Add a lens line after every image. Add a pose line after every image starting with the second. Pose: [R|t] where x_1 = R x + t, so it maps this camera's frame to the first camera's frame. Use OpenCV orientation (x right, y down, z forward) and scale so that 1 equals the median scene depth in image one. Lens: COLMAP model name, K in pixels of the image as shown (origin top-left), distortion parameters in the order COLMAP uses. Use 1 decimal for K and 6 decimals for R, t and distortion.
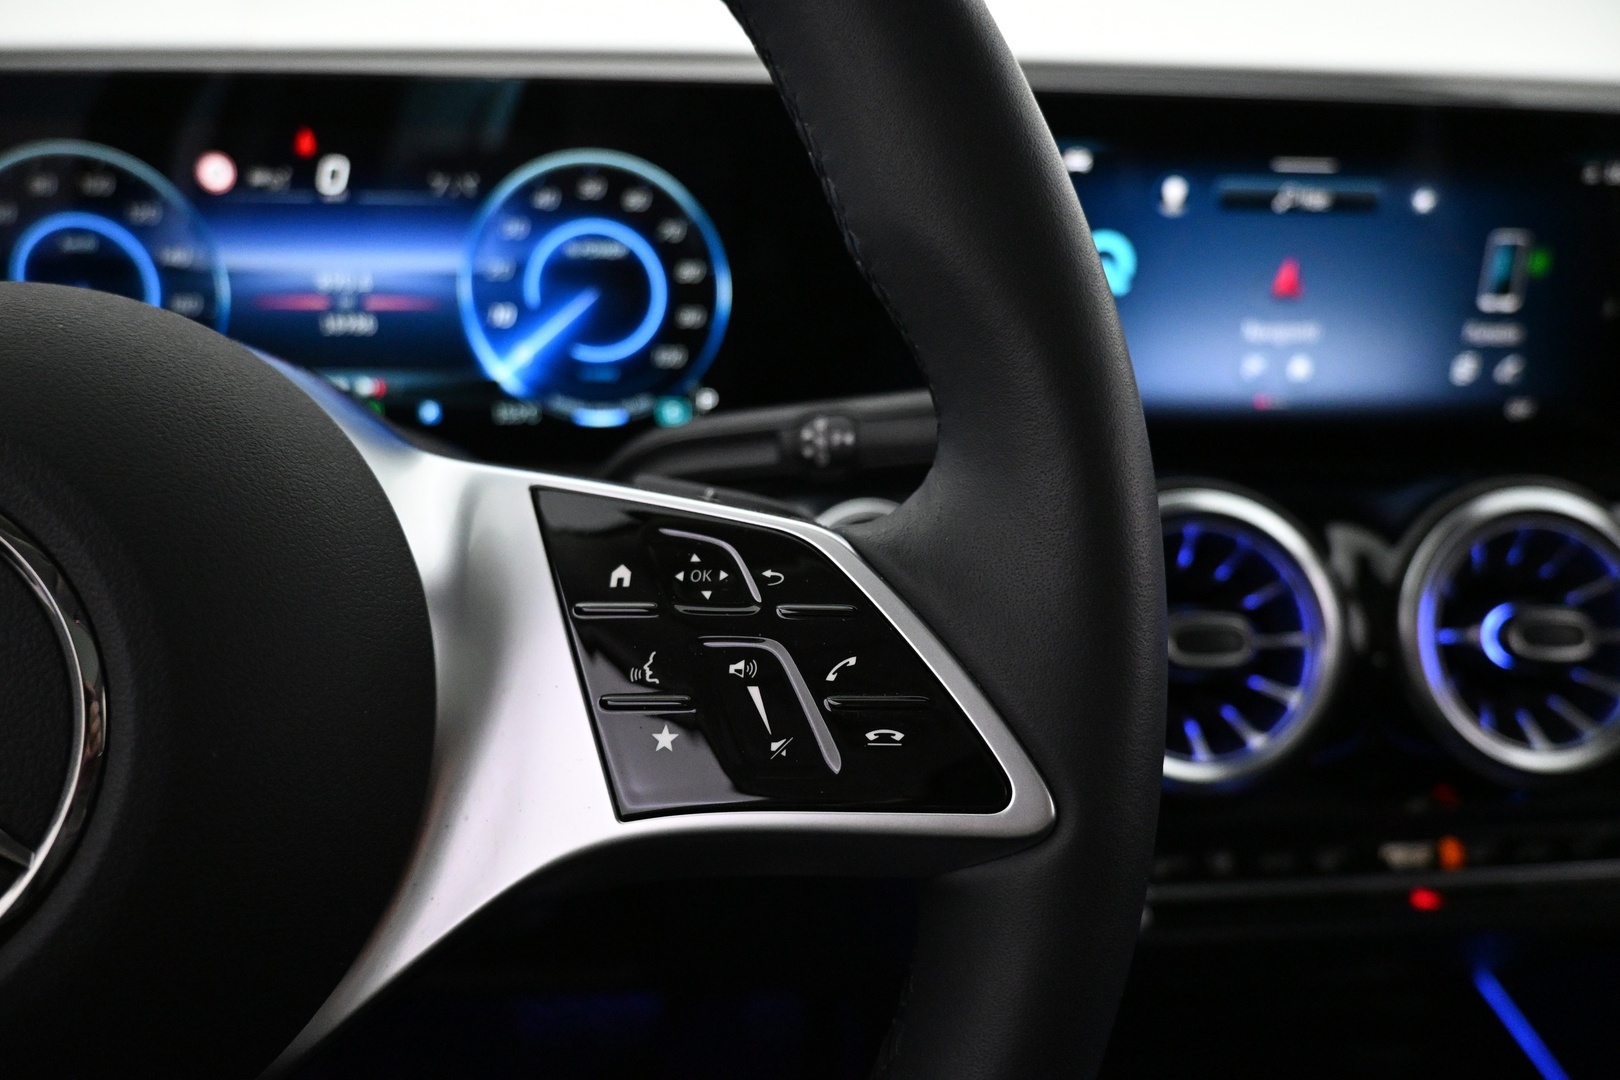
lens RADIAL K [[1102.4, 0, 810.0], [0, 1102.4, 540.0], [0, 0, 1]] dist [0.000356, -0.002546]
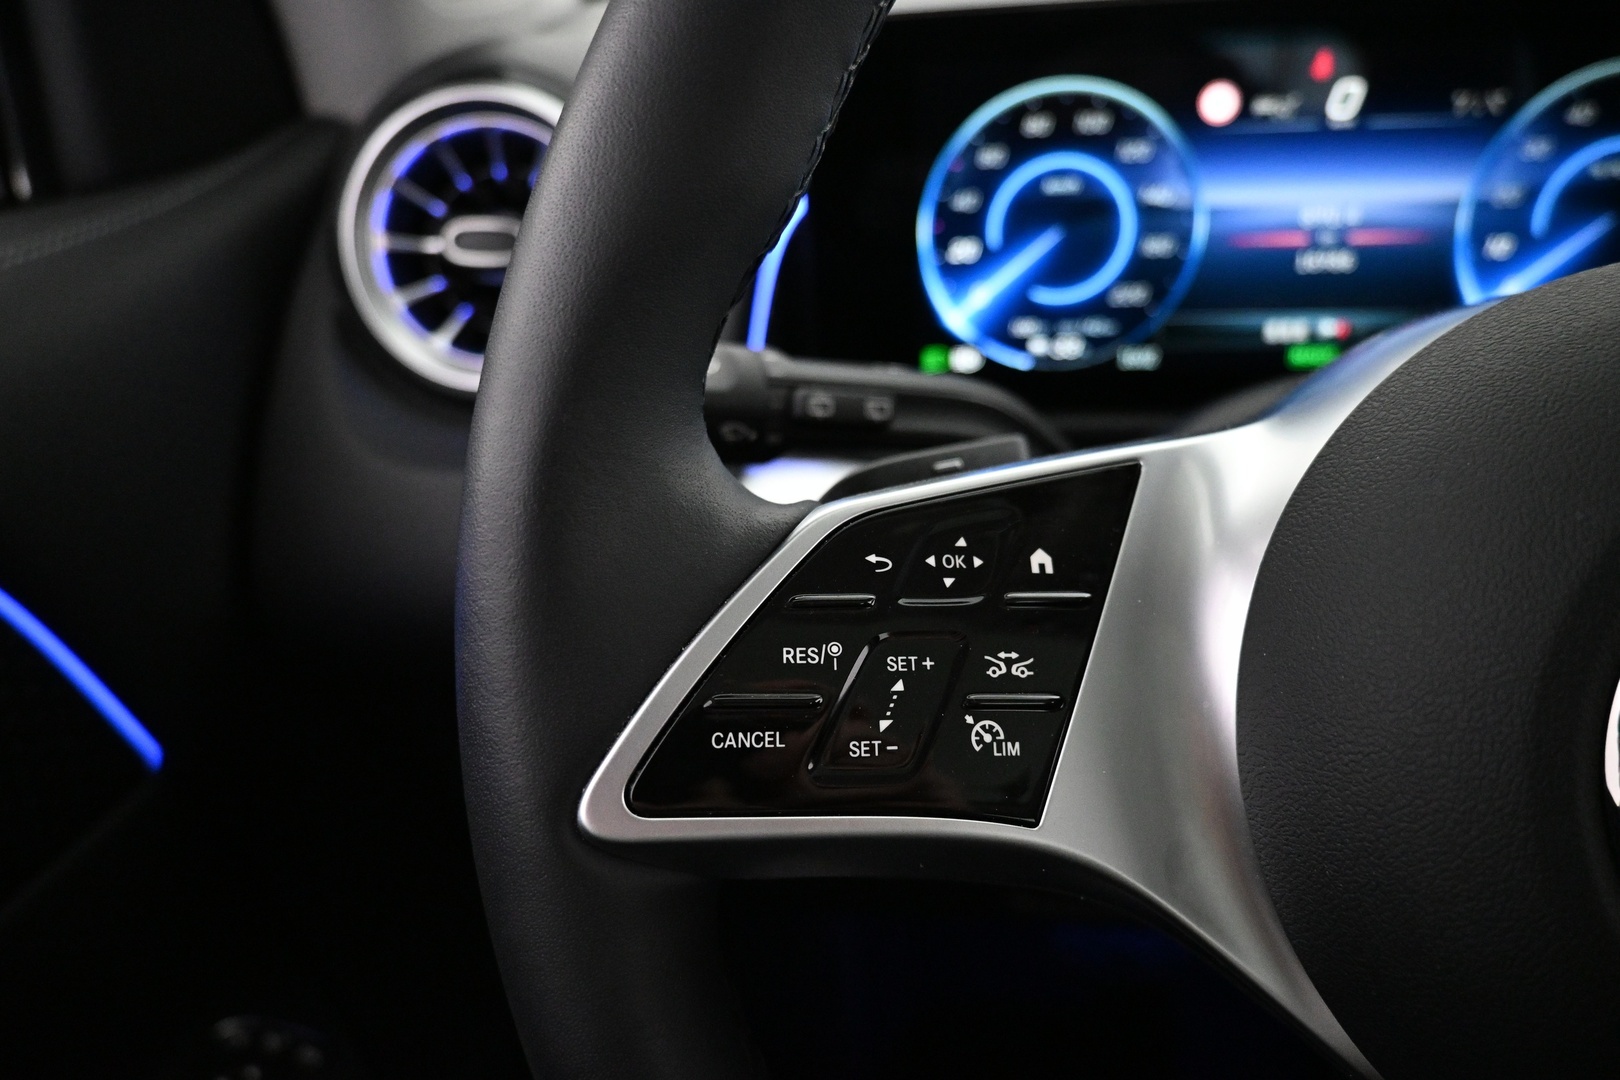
lens RADIAL K [[1102.4, 0, 810.0], [0, 1102.4, 540.0], [0, 0, 1]] dist [0.000356, -0.002546]
pose [[0.984665, 0.013158, -0.173957, -0.690484], [-0.003991, 0.998590, 0.052941, -0.007677], [0.174409, -0.051434, 0.983329, -0.008616]]
